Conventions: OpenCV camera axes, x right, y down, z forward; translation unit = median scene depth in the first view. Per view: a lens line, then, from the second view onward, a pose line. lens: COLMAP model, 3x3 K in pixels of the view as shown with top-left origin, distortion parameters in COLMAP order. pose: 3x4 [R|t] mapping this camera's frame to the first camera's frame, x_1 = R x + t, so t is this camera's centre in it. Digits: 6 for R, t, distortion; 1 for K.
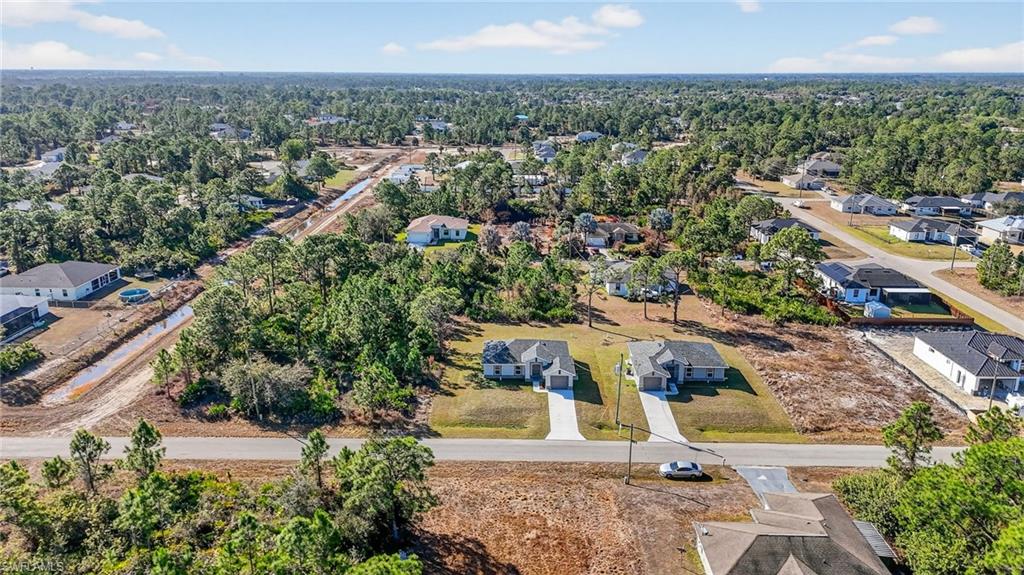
lens RADIAL K [[754.9, 0, 512.7], [0, 754.9, 293.8], [0, 0, 1]] dist [0.066820, -0.049582]
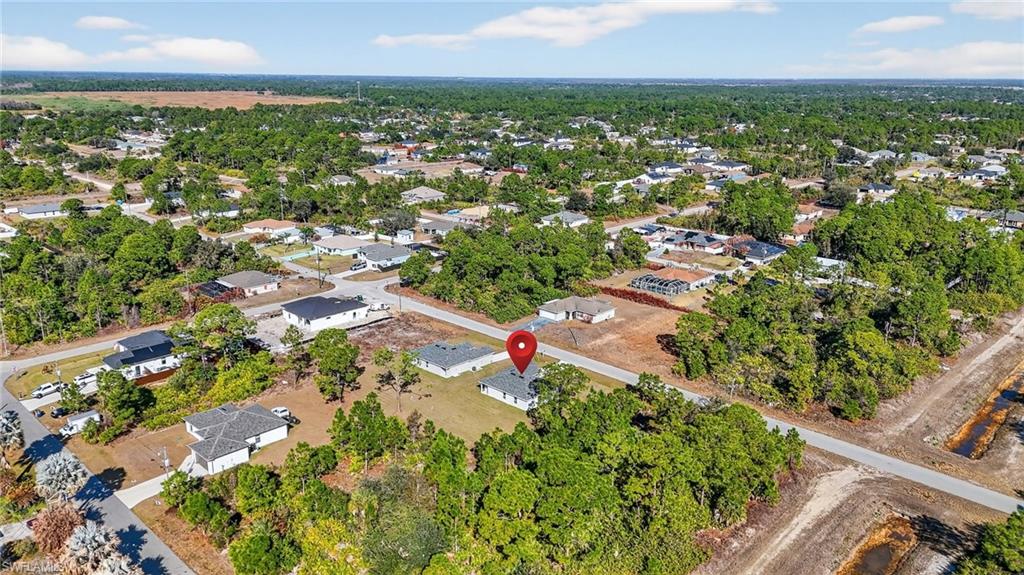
lens RADIAL K [[754.9, 0, 511.9], [0, 754.9, 294.6], [0, 0, 1]] dist [0.066820, -0.049582]
pose [[-0.736169, -0.200982, 0.646267, -0.656956], [0.175533, 0.865515, 0.469119, -0.562638], [-0.653638, 0.458792, -0.601886, 1.467792]]
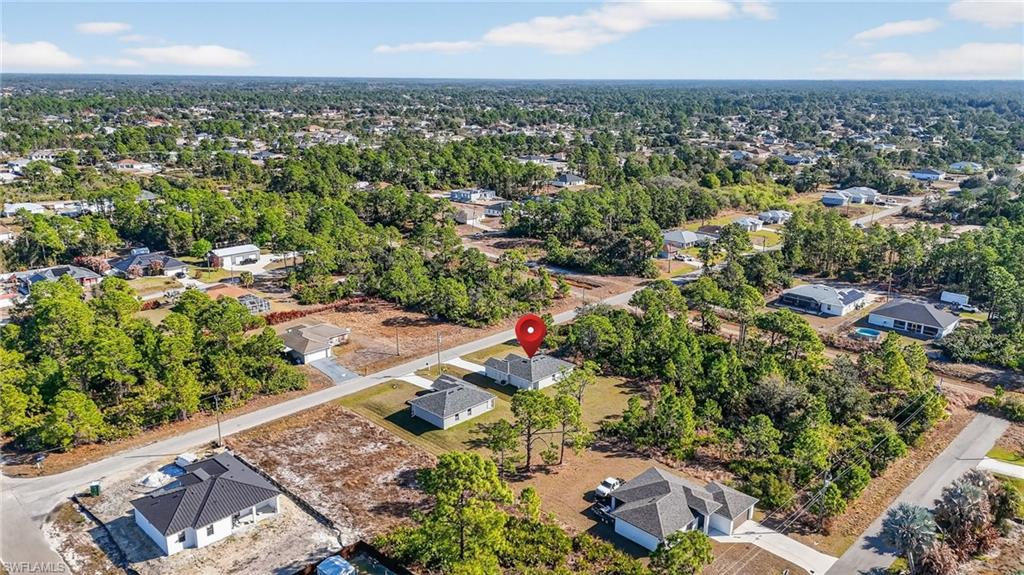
lens RADIAL K [[754.9, 0, 517.8], [0, 754.9, 277.2], [0, 0, 1]] dist [0.066820, -0.049582]
pose [[-0.690017, 0.178709, -0.701384, 0.826479], [-0.213016, 0.875981, 0.432760, -0.552126], [0.691738, 0.448018, -0.566373, 1.434310]]
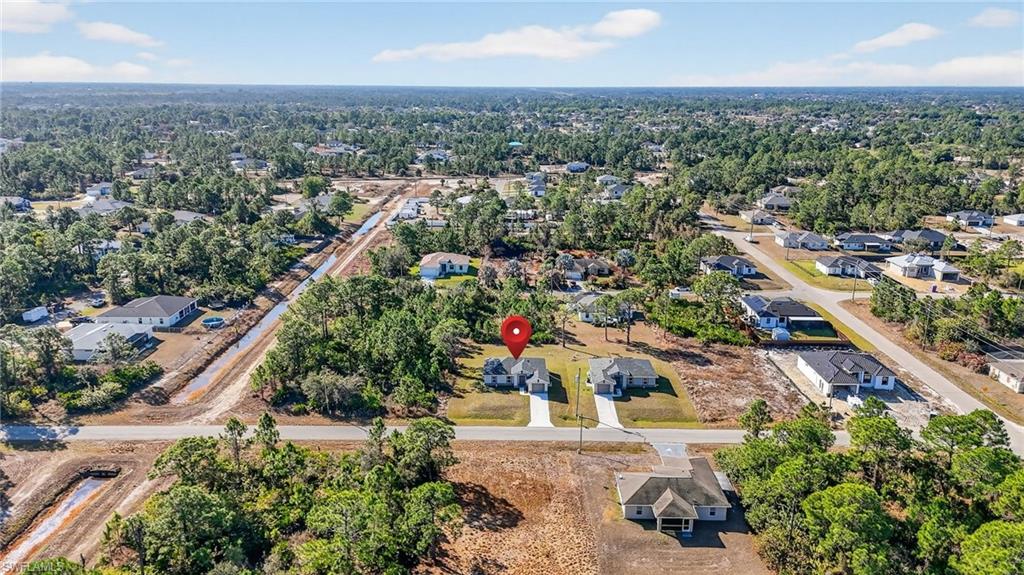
lens RADIAL K [[754.9, 0, 514.9], [0, 754.9, 288.8], [0, 0, 1]] dist [0.066820, -0.049582]
pose [[0.999961, -0.000514, 0.008771, 0.004900], [0.000703, 0.999768, -0.021544, -0.030568], [-0.008758, 0.021549, 0.999729, -0.332982]]
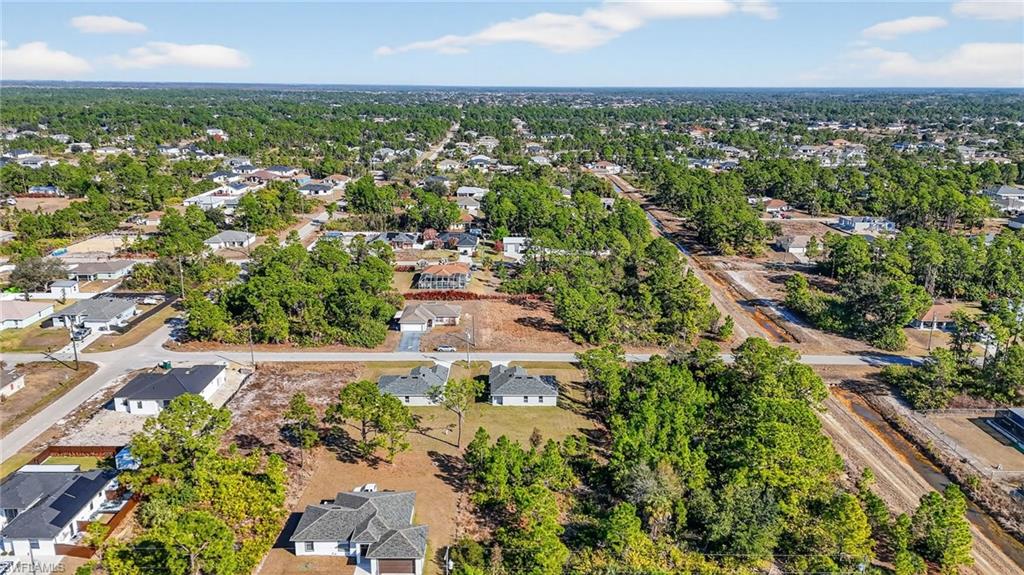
lens RADIAL K [[754.9, 0, 512.5], [0, 754.9, 288.9], [0, 0, 1]] dist [0.066820, -0.049582]
pose [[-0.999605, -0.004376, -0.027767, 0.064834], [-0.018255, 0.852220, 0.522865, -0.641108], [0.021376, 0.523165, -0.851963, 1.737486]]
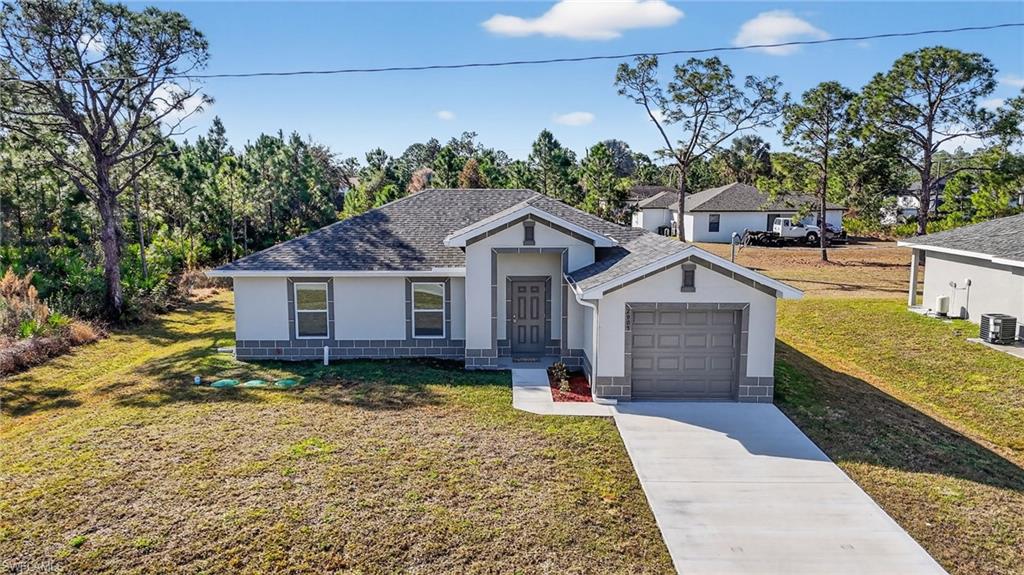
lens RADIAL K [[754.9, 0, 510.3], [0, 754.9, 287.9], [0, 0, 1]] dist [0.066820, -0.049582]
pose [[0.999691, -0.006240, 0.024045, 0.018587], [0.009827, 0.988315, -0.152110, 0.101916], [-0.022815, 0.152299, 0.988071, 0.679537]]
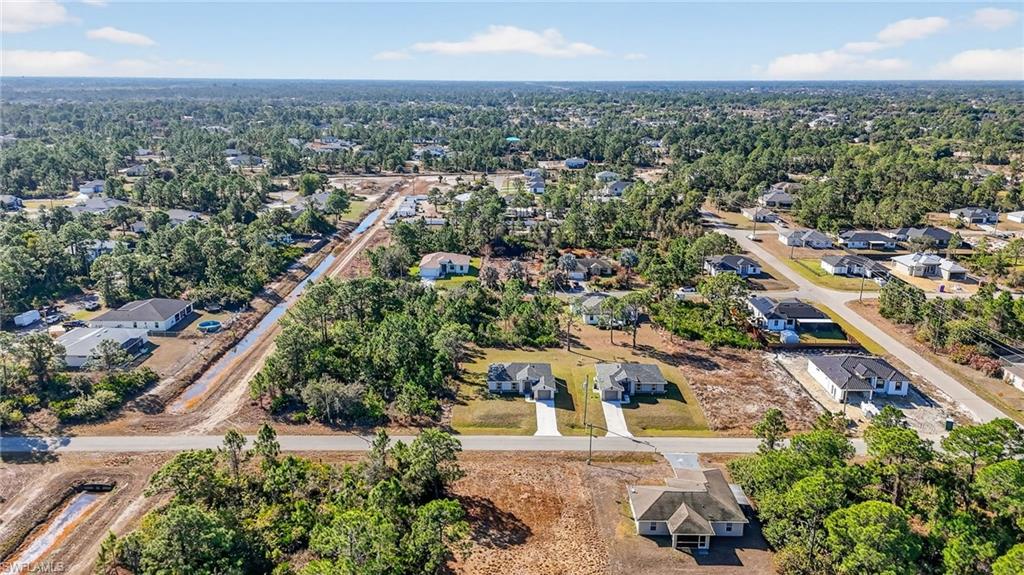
lens RADIAL K [[754.9, 0, 514.8], [0, 754.9, 289.9], [0, 0, 1]] dist [0.066820, -0.049582]
pose [[0.999895, -0.003069, 0.014179, -0.008571], [0.003251, 0.999912, -0.012875, -0.045593], [-0.014138, 0.012920, 0.999817, -0.304349]]
